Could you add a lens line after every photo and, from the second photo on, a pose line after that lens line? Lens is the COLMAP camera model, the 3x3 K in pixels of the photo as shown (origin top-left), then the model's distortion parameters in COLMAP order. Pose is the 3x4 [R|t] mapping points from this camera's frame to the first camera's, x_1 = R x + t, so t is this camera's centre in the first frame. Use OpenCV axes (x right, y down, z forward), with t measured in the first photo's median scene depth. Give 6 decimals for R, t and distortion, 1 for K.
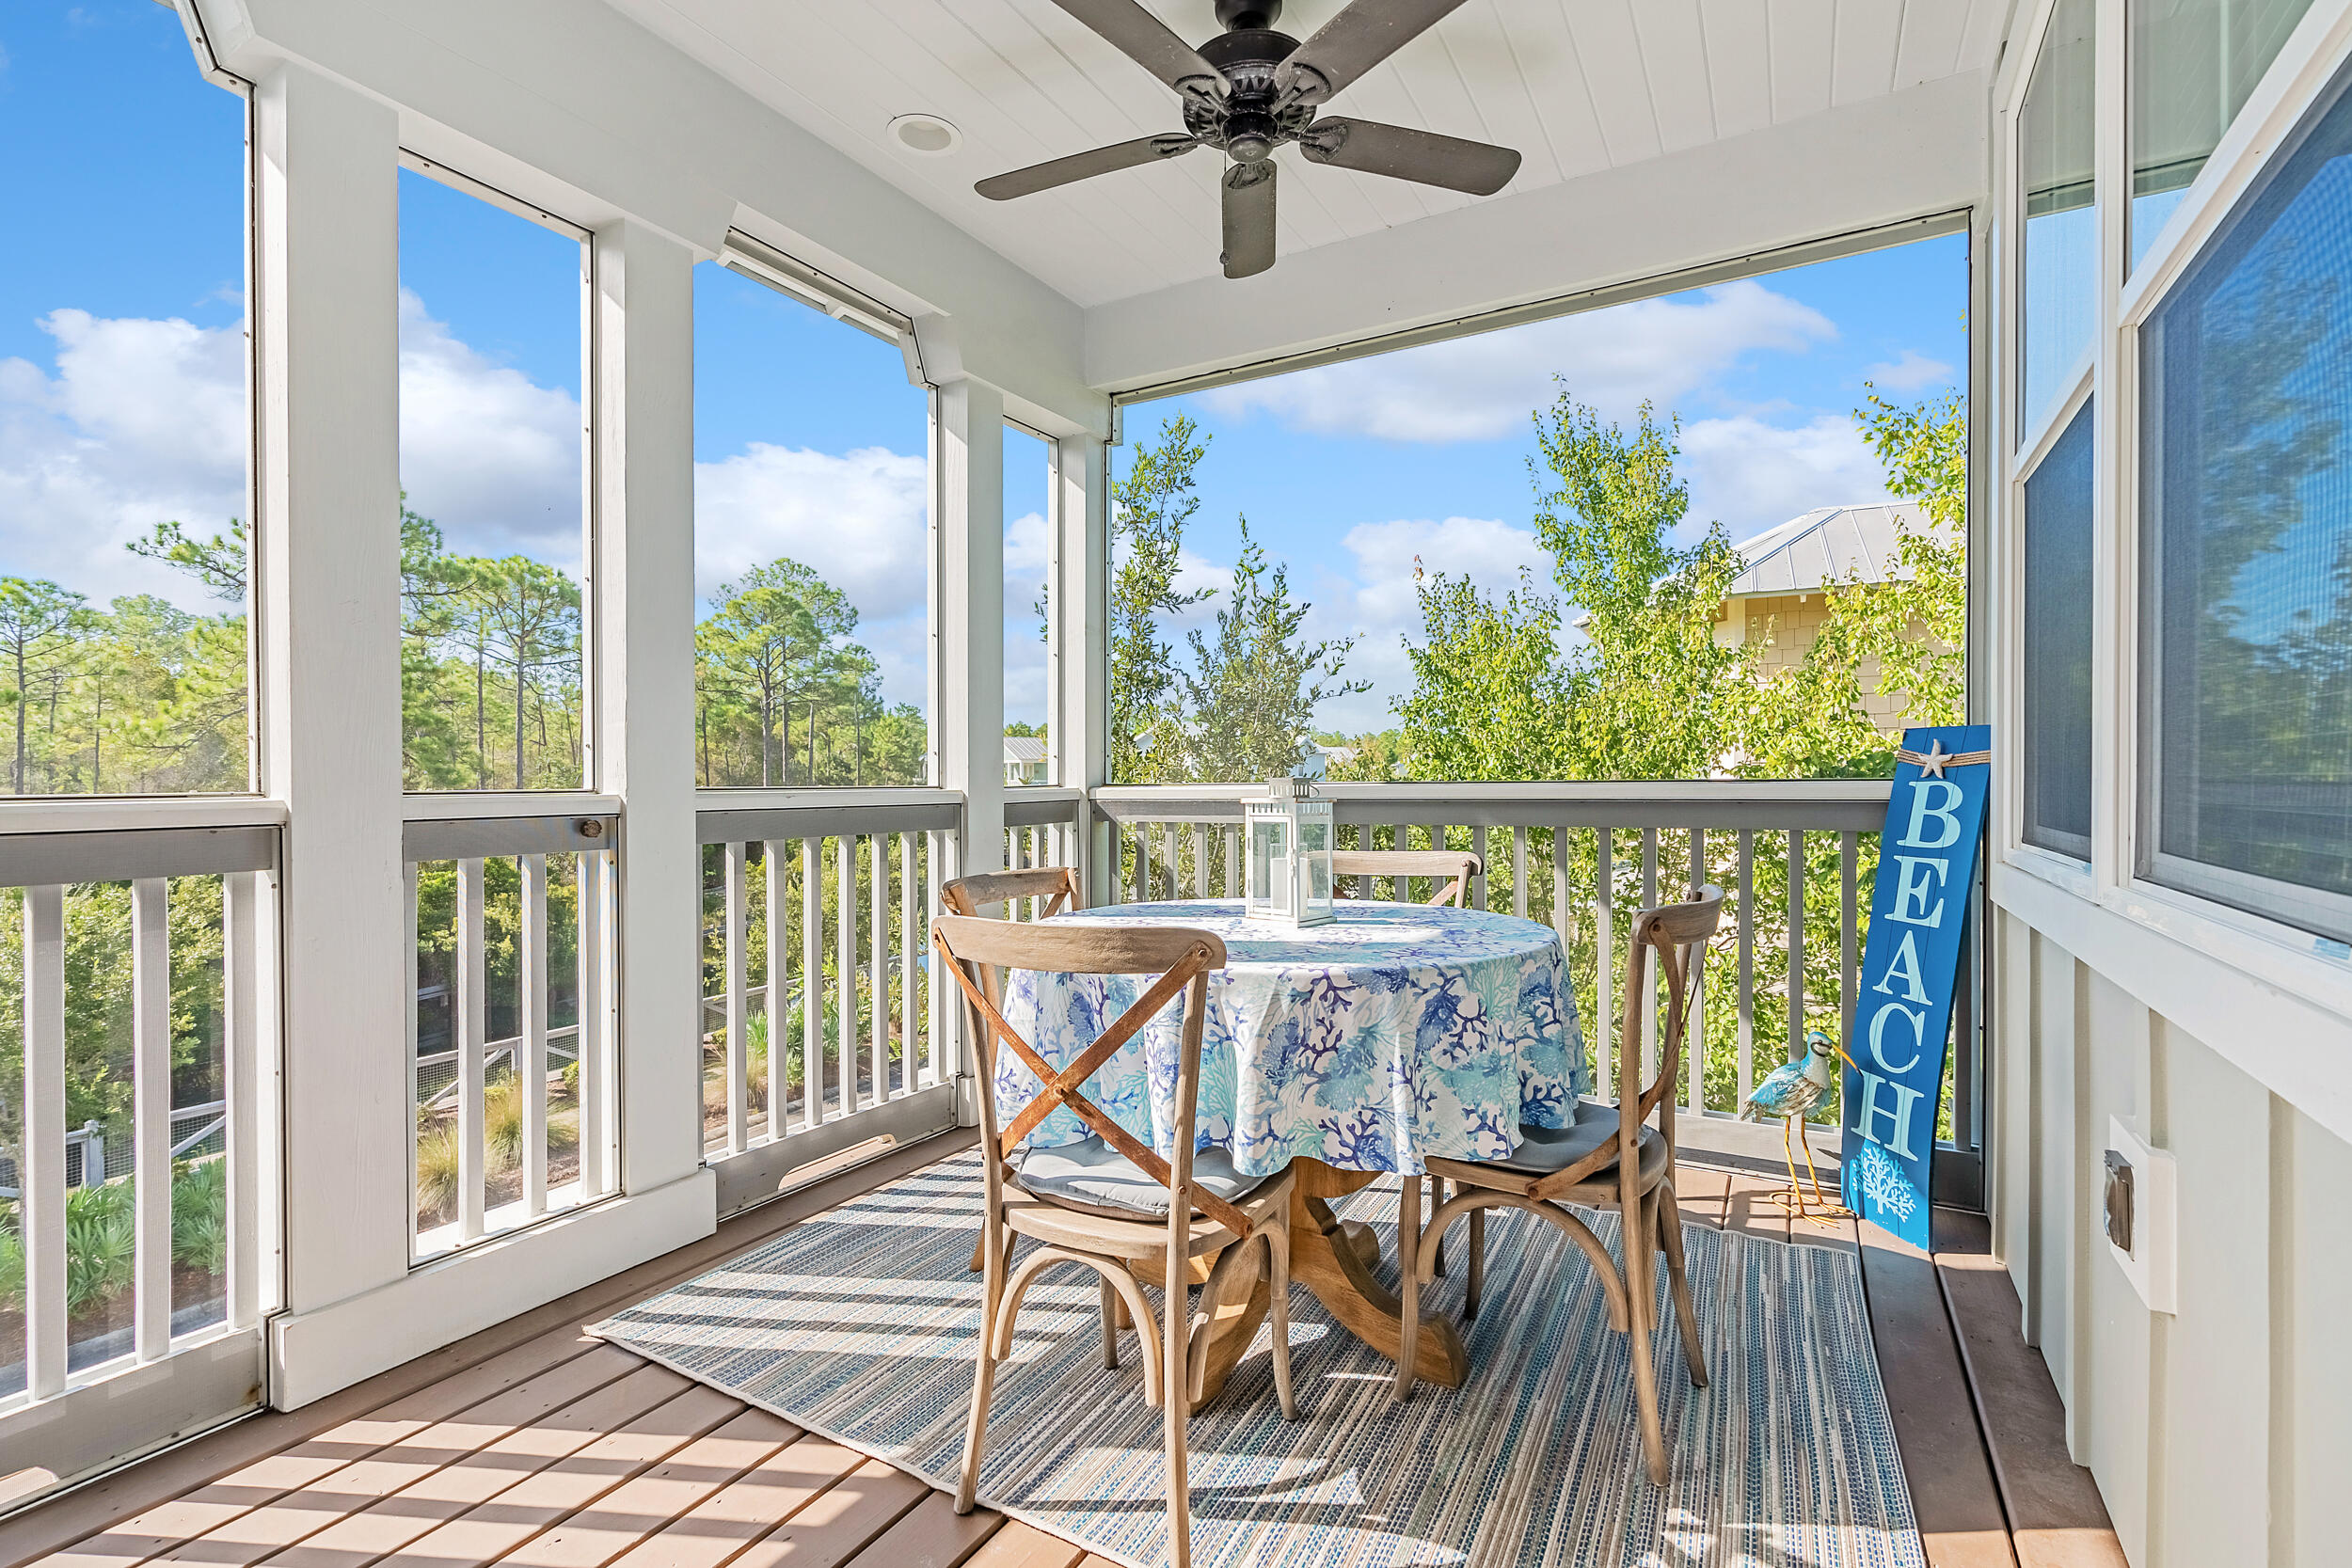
lens RADIAL K [[1076.4, 0, 1176.0], [0, 1076.4, 784.0], [0, 0, 1]] dist [-0.002332, 0.000093]
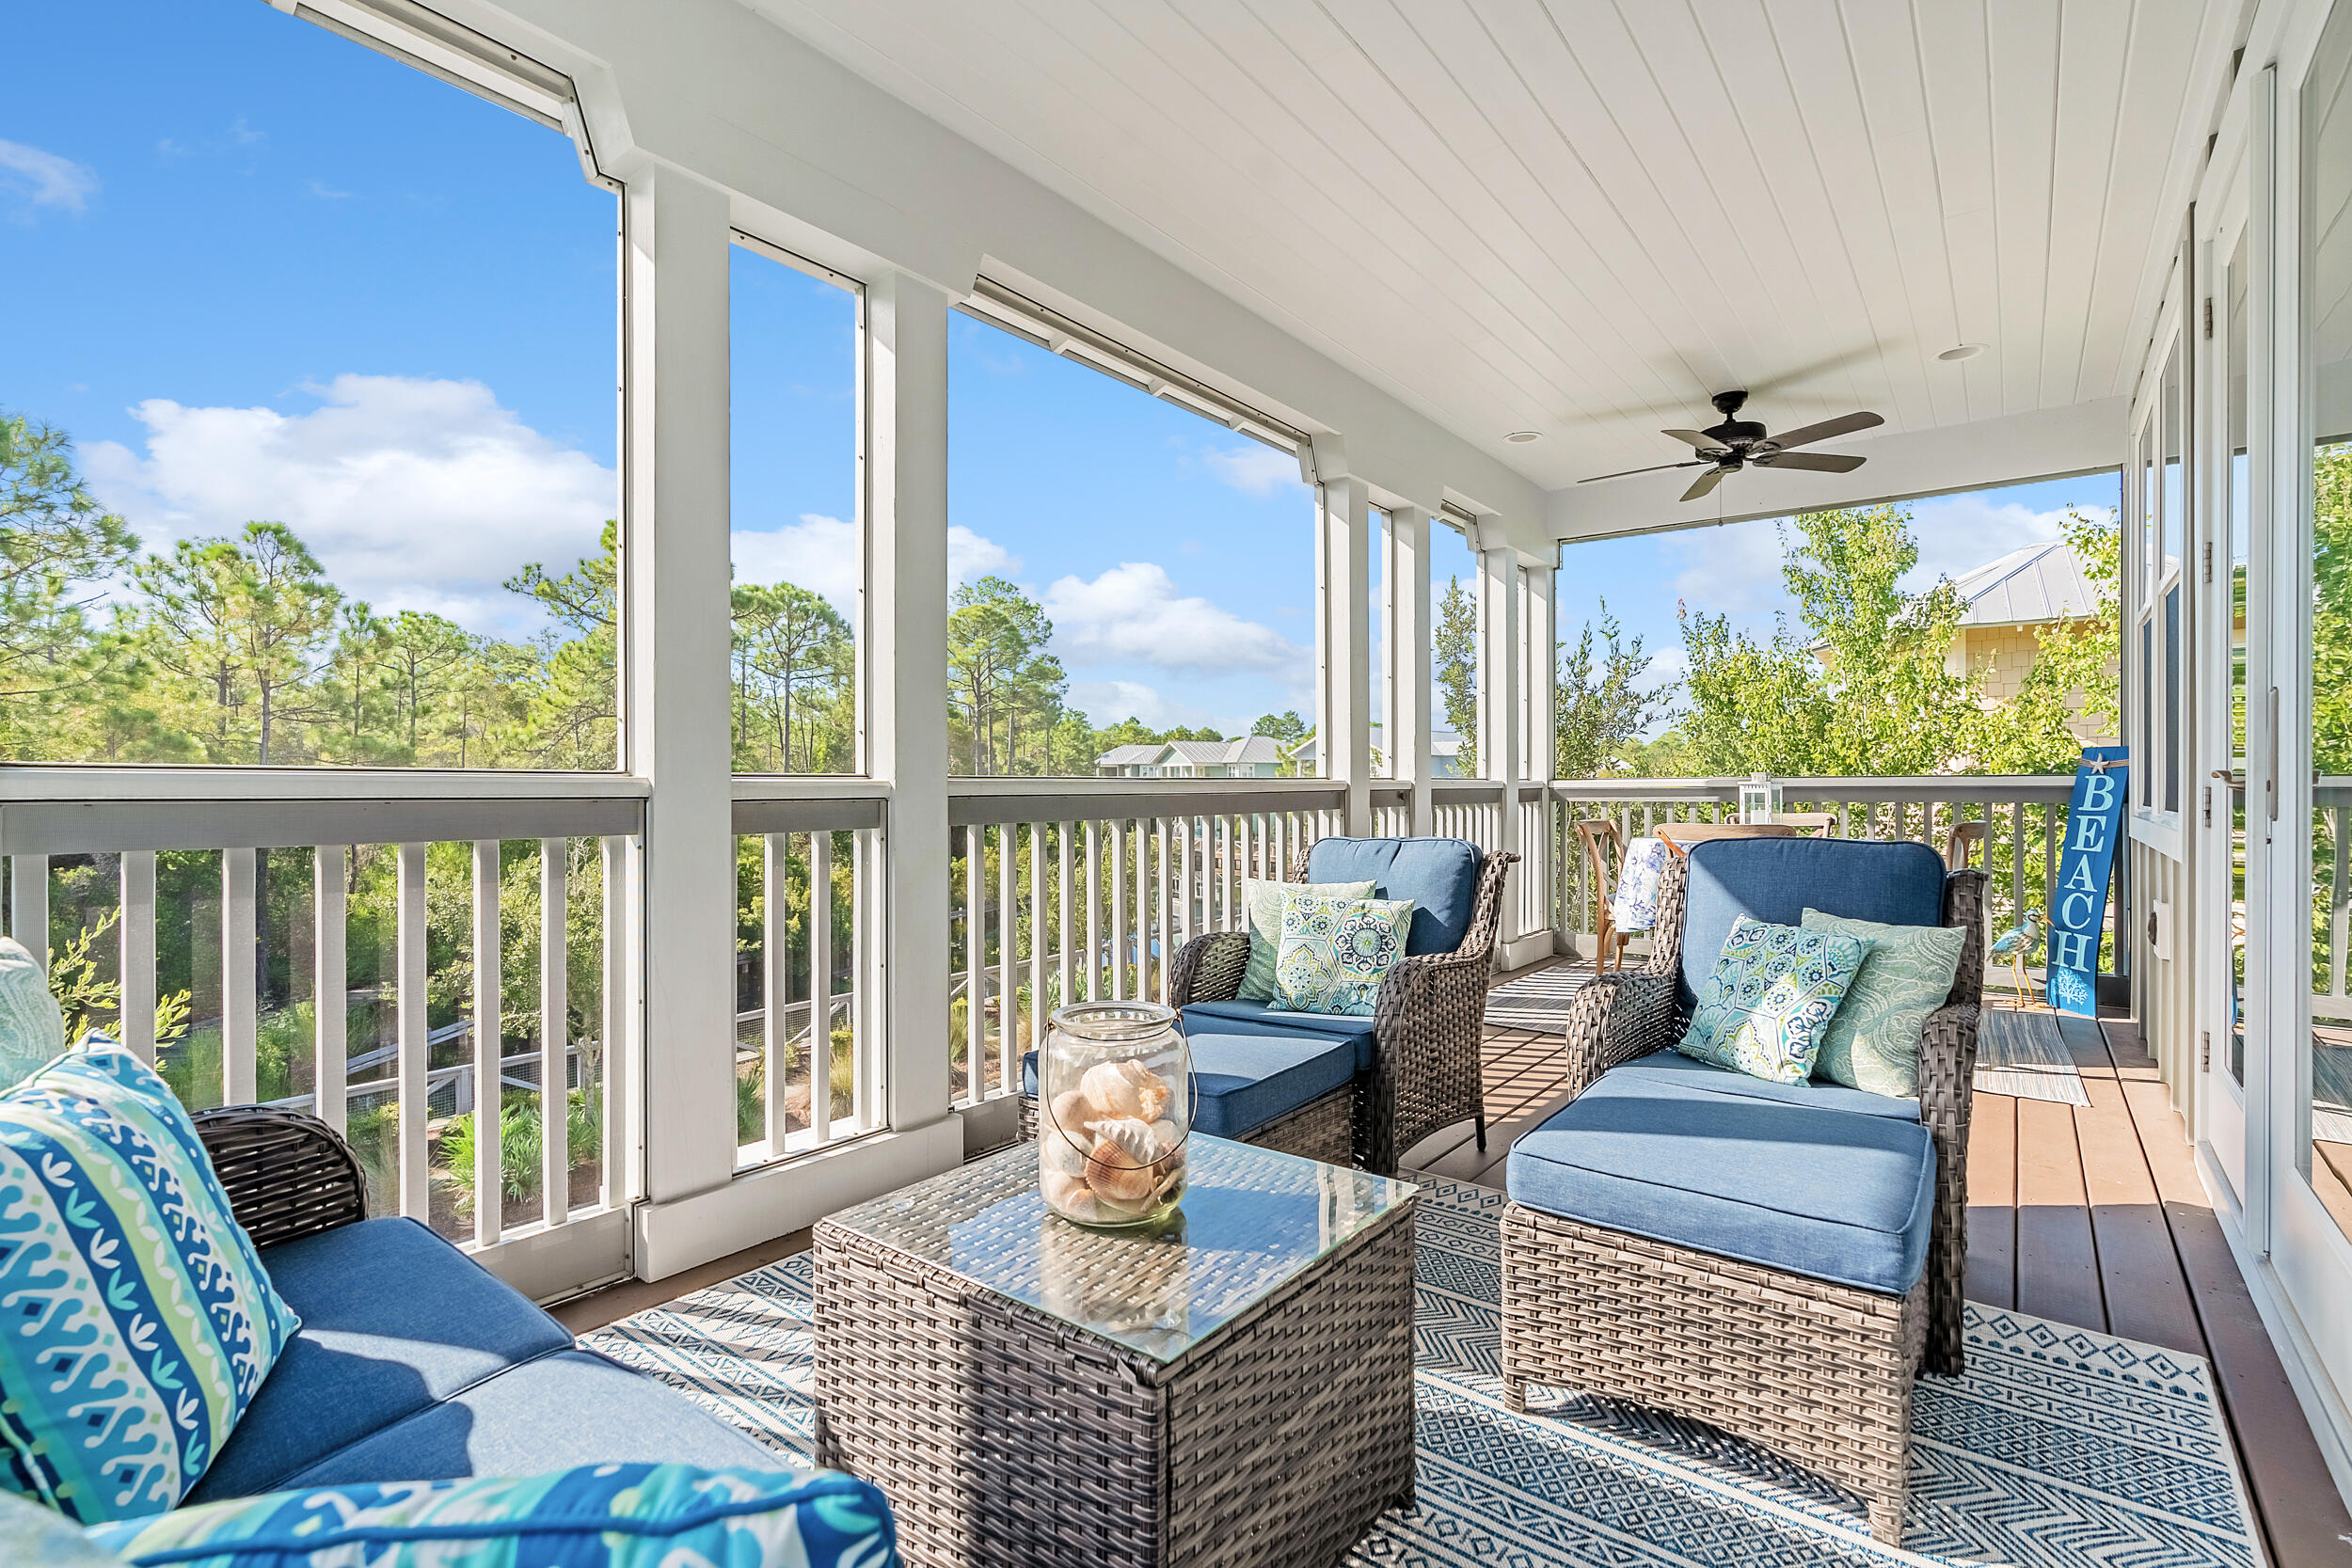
lens RADIAL K [[1086.5, 0, 1186.2], [0, 1086.5, 743.7], [0, 0, 1]] dist [-0.001332, -0.000299]
pose [[0.991951, 0.016979, -0.125479, -0.170176], [-0.021102, 0.999278, -0.031601, 0.009397], [0.124852, 0.033995, 0.991593, -0.287533]]
